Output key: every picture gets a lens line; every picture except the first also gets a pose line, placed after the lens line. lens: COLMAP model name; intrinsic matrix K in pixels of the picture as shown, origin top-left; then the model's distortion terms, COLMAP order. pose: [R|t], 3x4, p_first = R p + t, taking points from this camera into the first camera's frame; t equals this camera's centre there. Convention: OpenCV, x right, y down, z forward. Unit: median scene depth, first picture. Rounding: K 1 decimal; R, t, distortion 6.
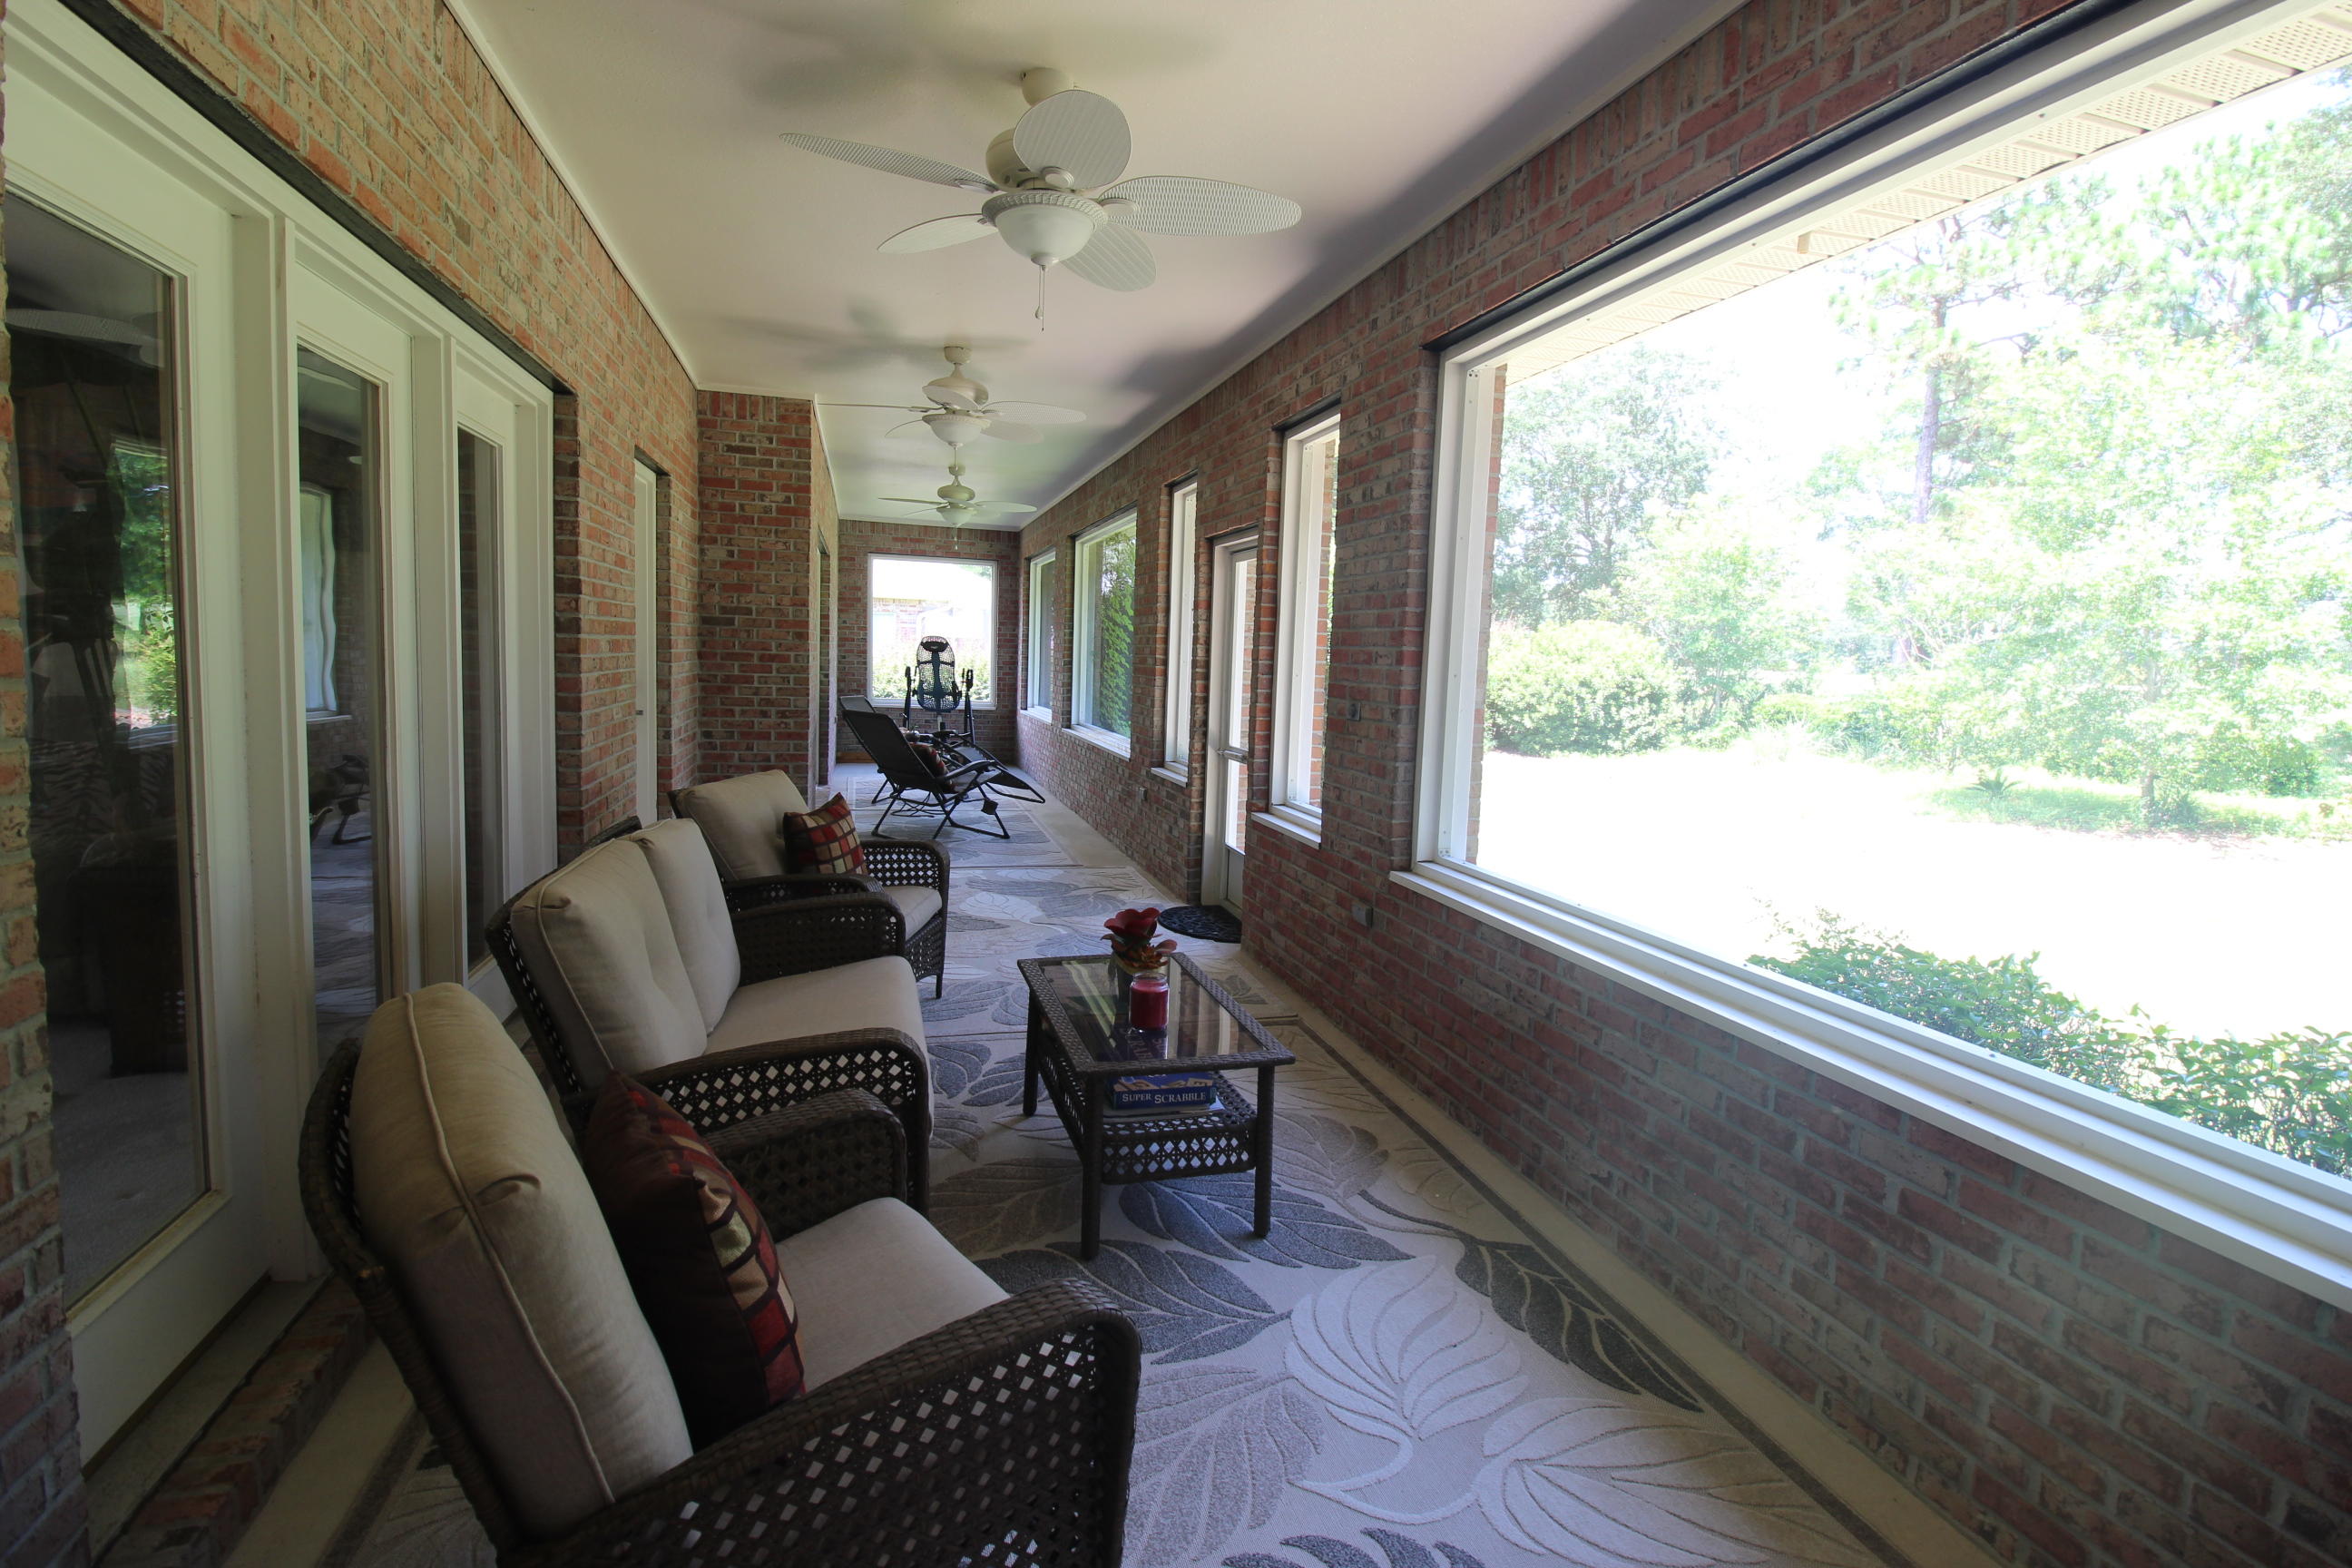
lens RADIAL K [[1083.9, 0, 1175.0], [0, 1083.9, 763.3], [0, 0, 1]] dist [-0.022508, -0.003608]
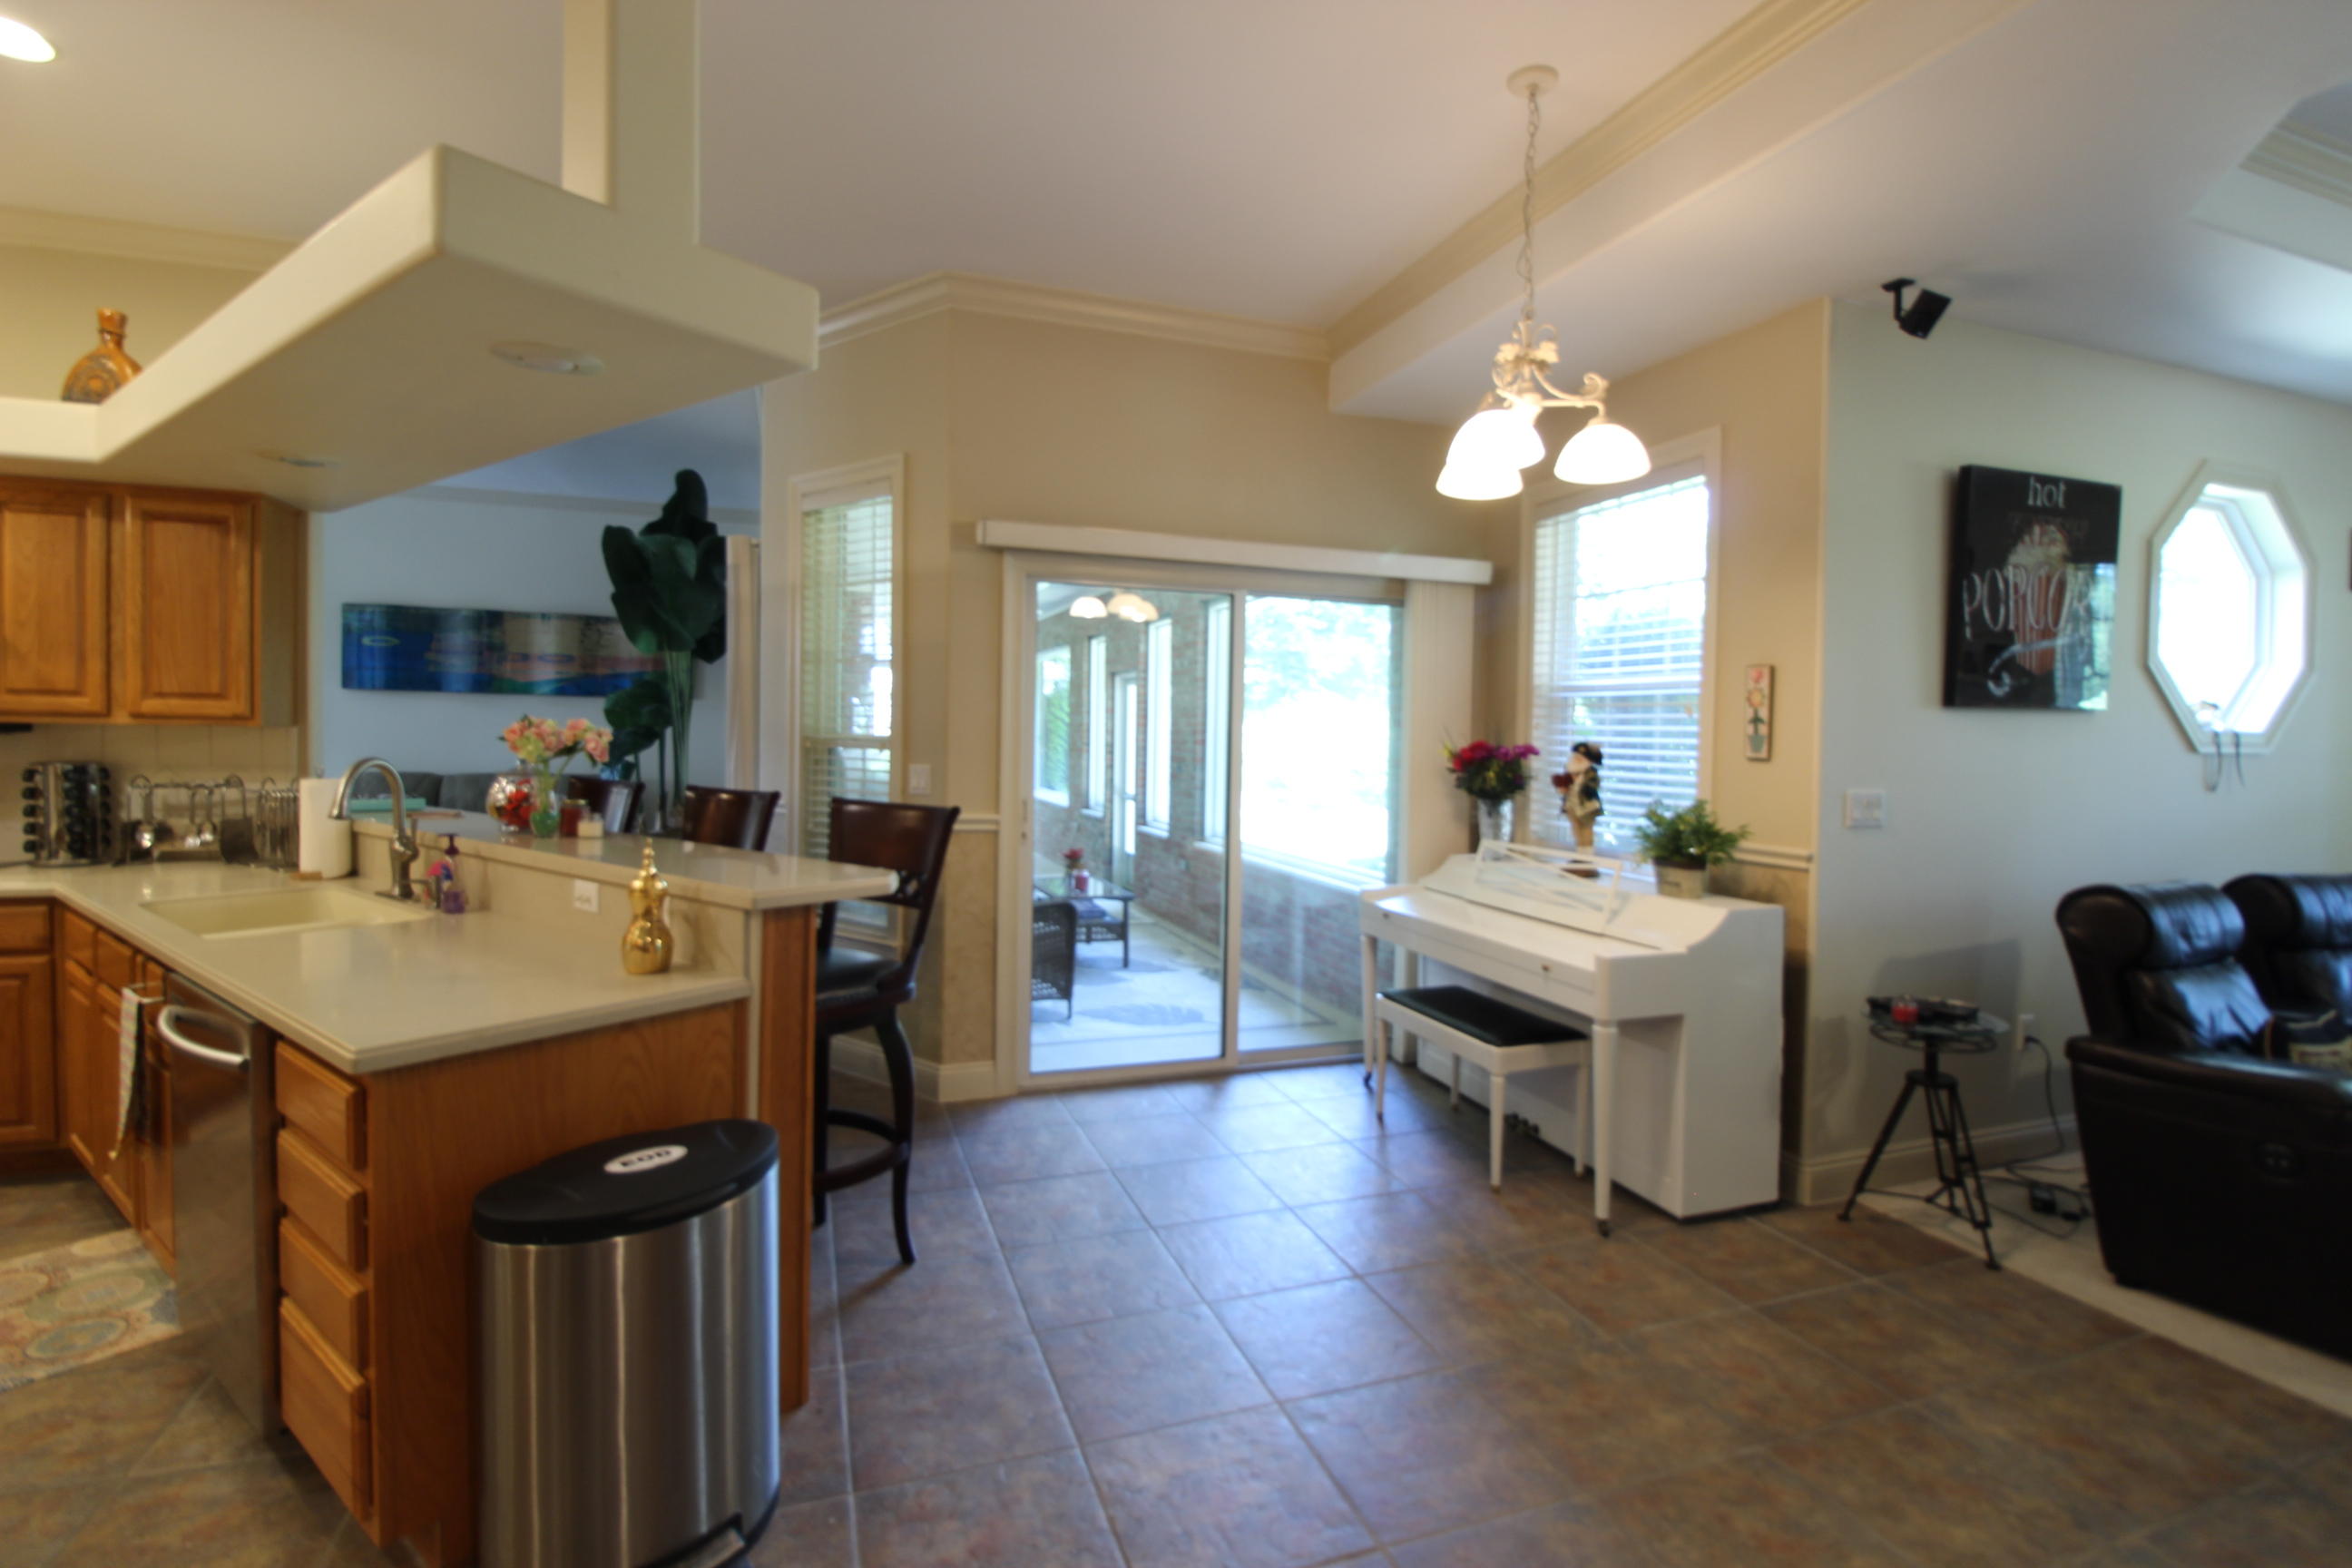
lens RADIAL K [[1083.9, 0, 1178.7], [0, 1083.9, 767.3], [0, 0, 1]] dist [-0.022508, -0.003608]
pose [[0.997563, -0.020001, 0.066847, 0.019344], [0.024366, 0.997579, -0.065130, 0.058583], [-0.065383, 0.066600, 0.995635, -0.721094]]
